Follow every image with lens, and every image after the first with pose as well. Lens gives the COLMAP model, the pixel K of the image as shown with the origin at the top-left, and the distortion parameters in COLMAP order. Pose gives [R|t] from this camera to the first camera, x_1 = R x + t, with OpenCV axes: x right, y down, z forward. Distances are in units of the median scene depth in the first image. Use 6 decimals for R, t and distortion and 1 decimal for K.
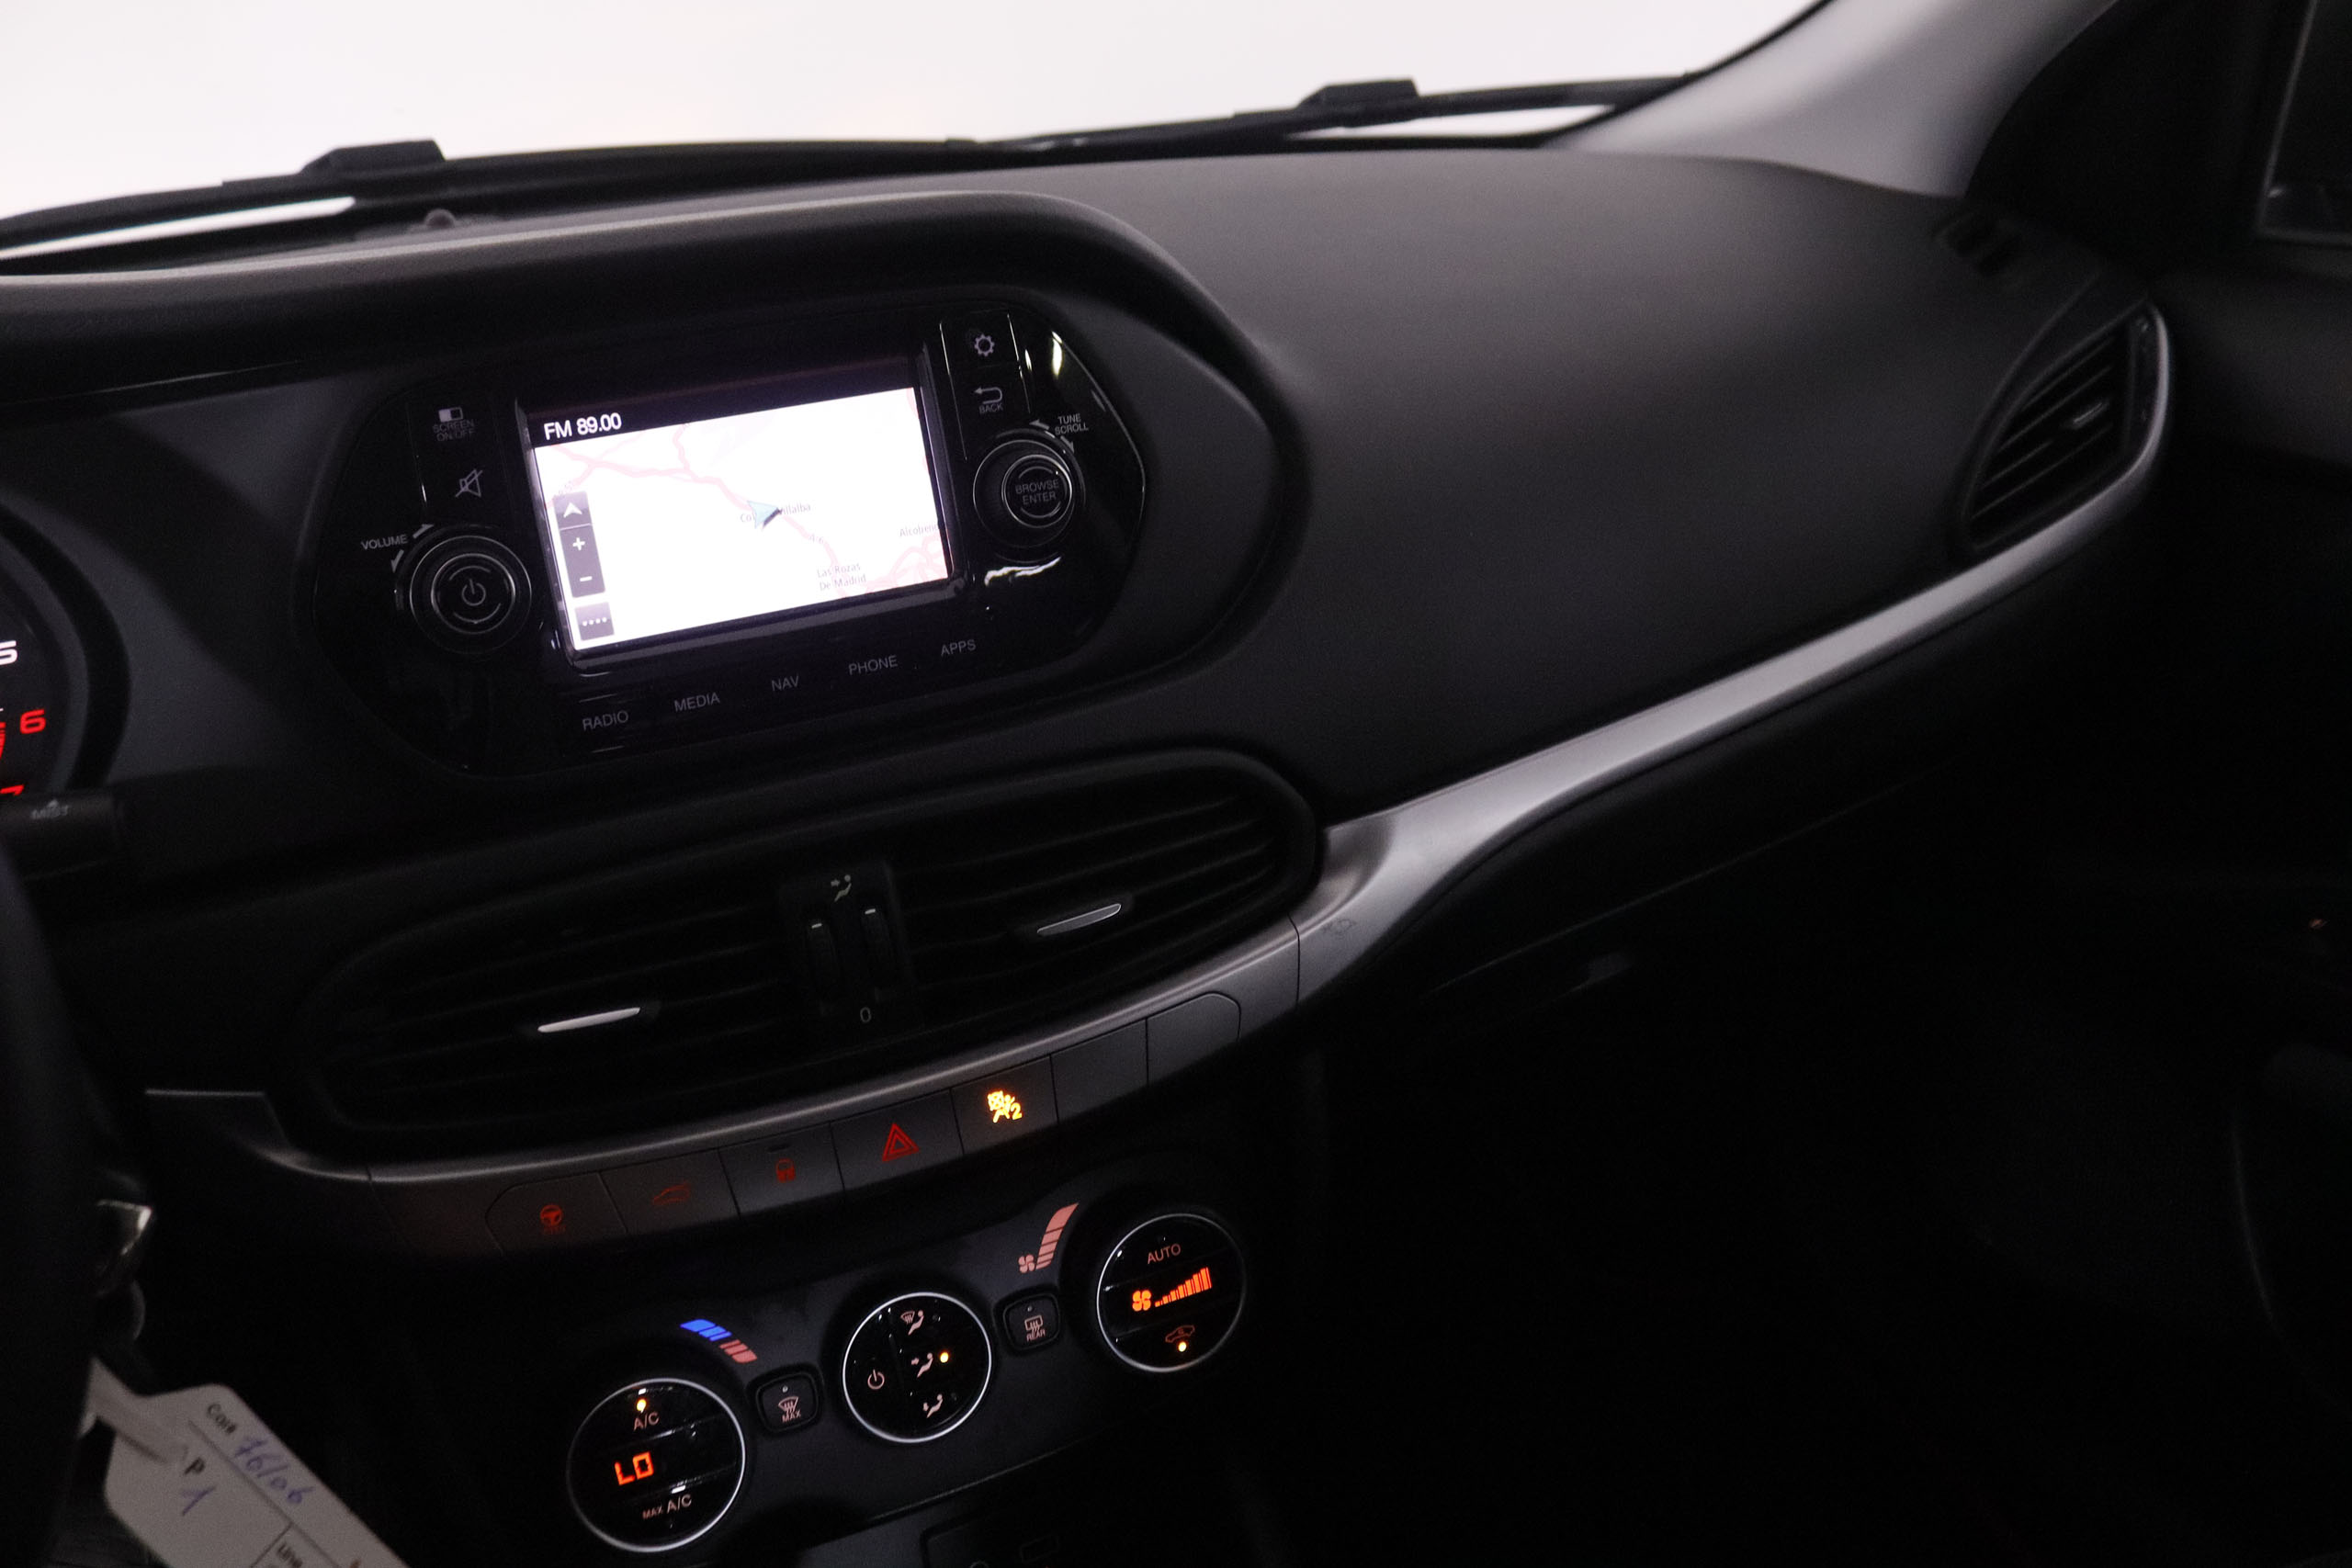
lens RADIAL K [[2038.4, 0, 1176.0], [0, 2038.4, 784.0], [0, 0, 1]] dist [-0.149182, 0.003305]
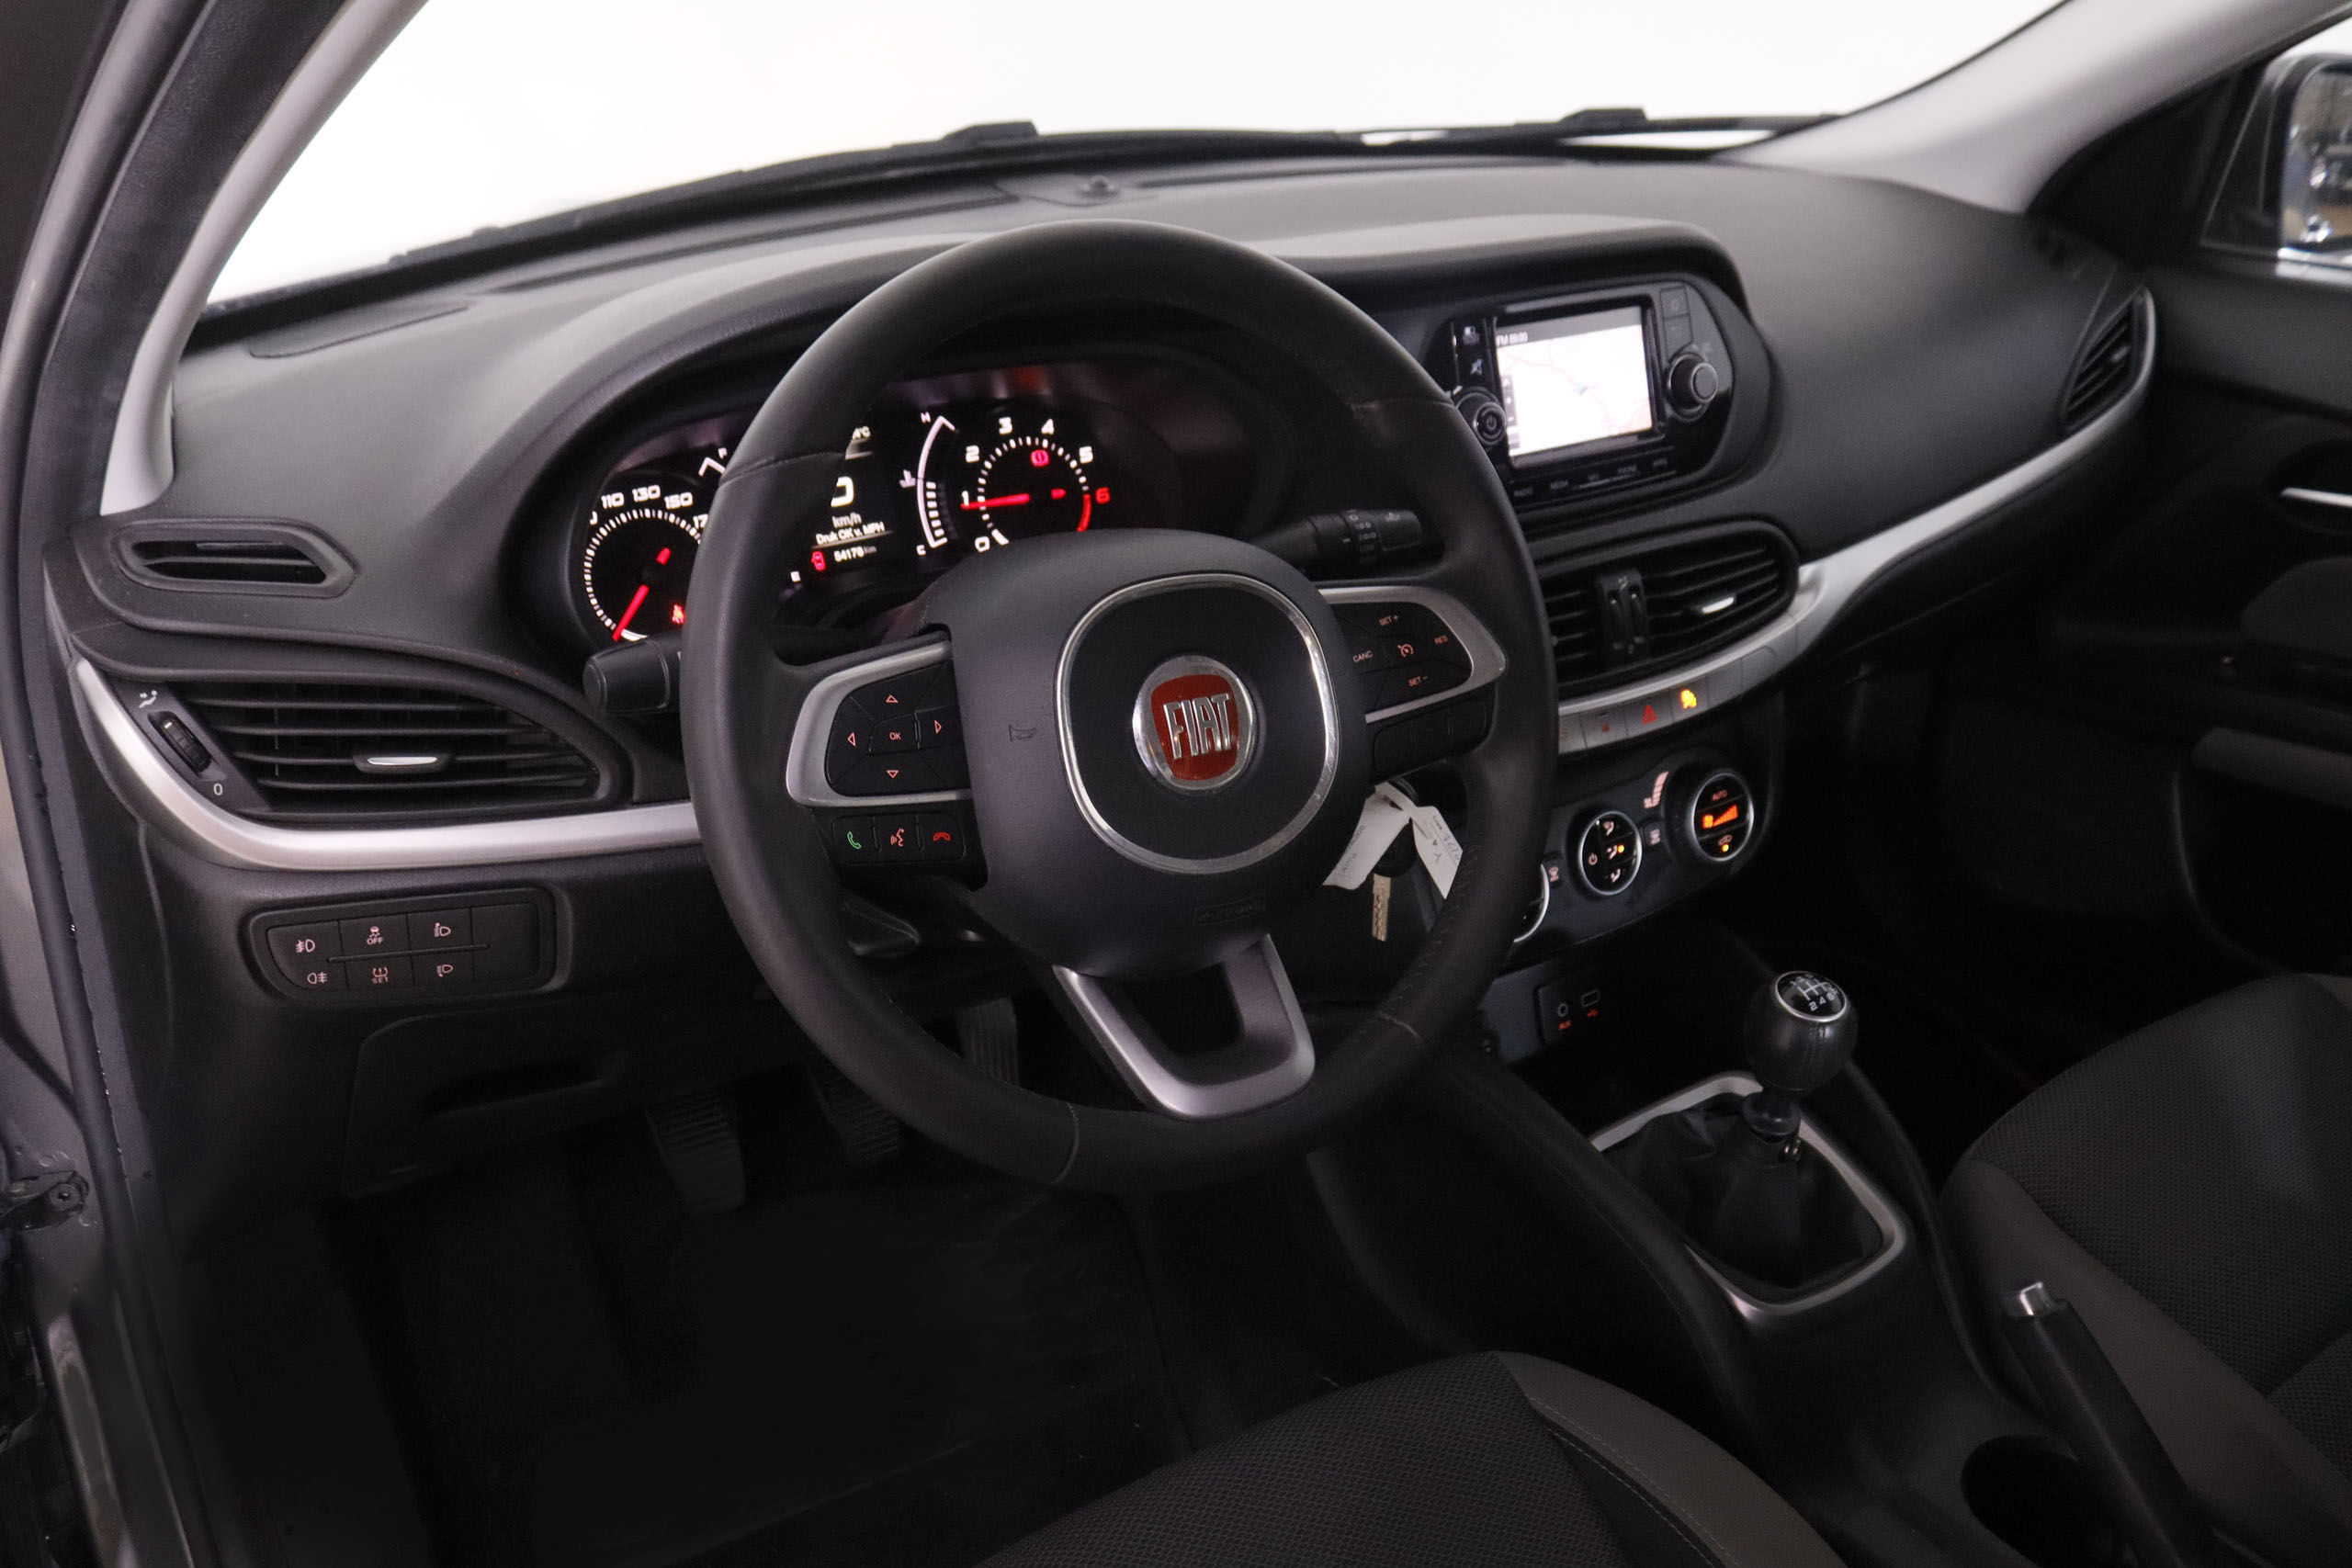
lens RADIAL K [[2038.4, 0, 1176.0], [0, 2038.4, 784.0], [0, 0, 1]] dist [-0.149182, 0.003305]
pose [[0.990192, -0.009945, 0.139359, -0.758676], [0.002959, 0.998732, 0.050247, 0.127681], [-0.139682, -0.049342, 0.988966, -0.759674]]
